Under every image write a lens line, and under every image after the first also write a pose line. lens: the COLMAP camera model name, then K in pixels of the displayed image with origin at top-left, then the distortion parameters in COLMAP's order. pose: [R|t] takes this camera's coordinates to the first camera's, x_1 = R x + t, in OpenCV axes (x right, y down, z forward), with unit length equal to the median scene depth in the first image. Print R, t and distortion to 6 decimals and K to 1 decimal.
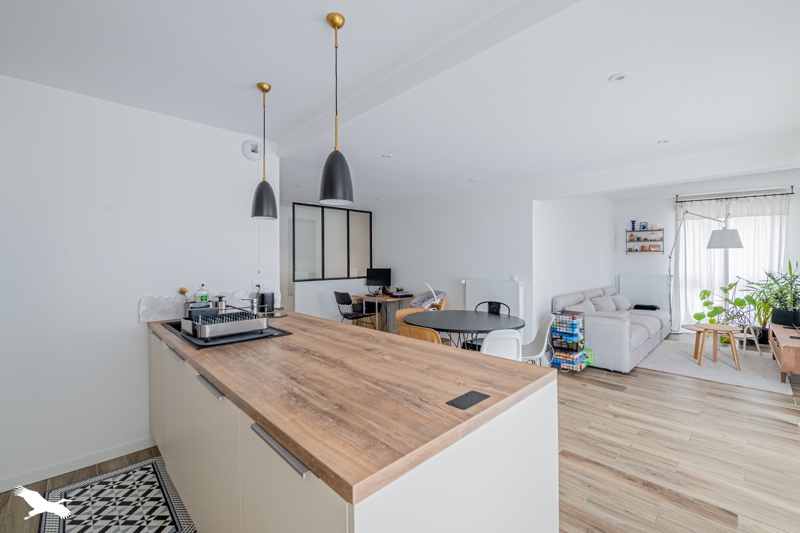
lens RADIAL K [[342.8, 0, 401.2], [0, 342.8, 262.0], [0, 0, 1]] dist [-0.002706, -0.000158]
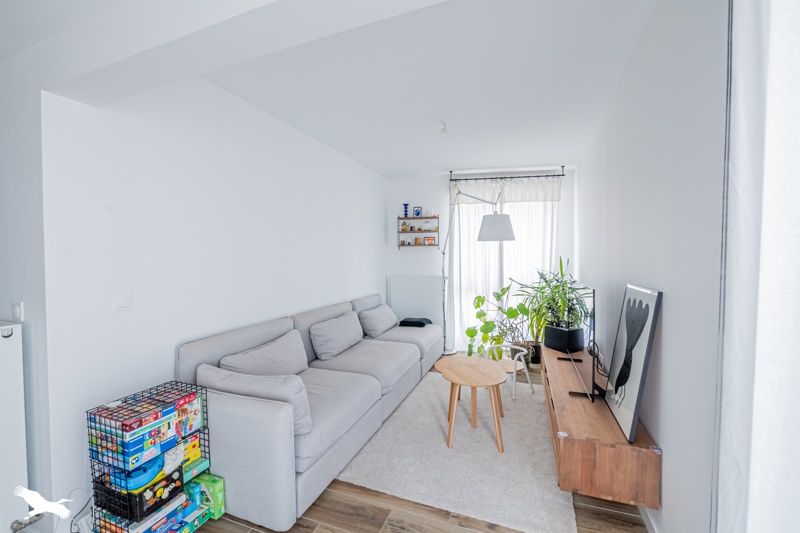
lens RADIAL K [[342.8, 0, 396.8], [0, 342.8, 267.8], [0, 0, 1]] dist [-0.002706, -0.000158]
pose [[0.911636, -0.018592, 0.410579, 0.414237], [0.008304, 0.999606, 0.026825, -0.003088], [-0.410915, -0.021045, 0.911431, 0.385320]]
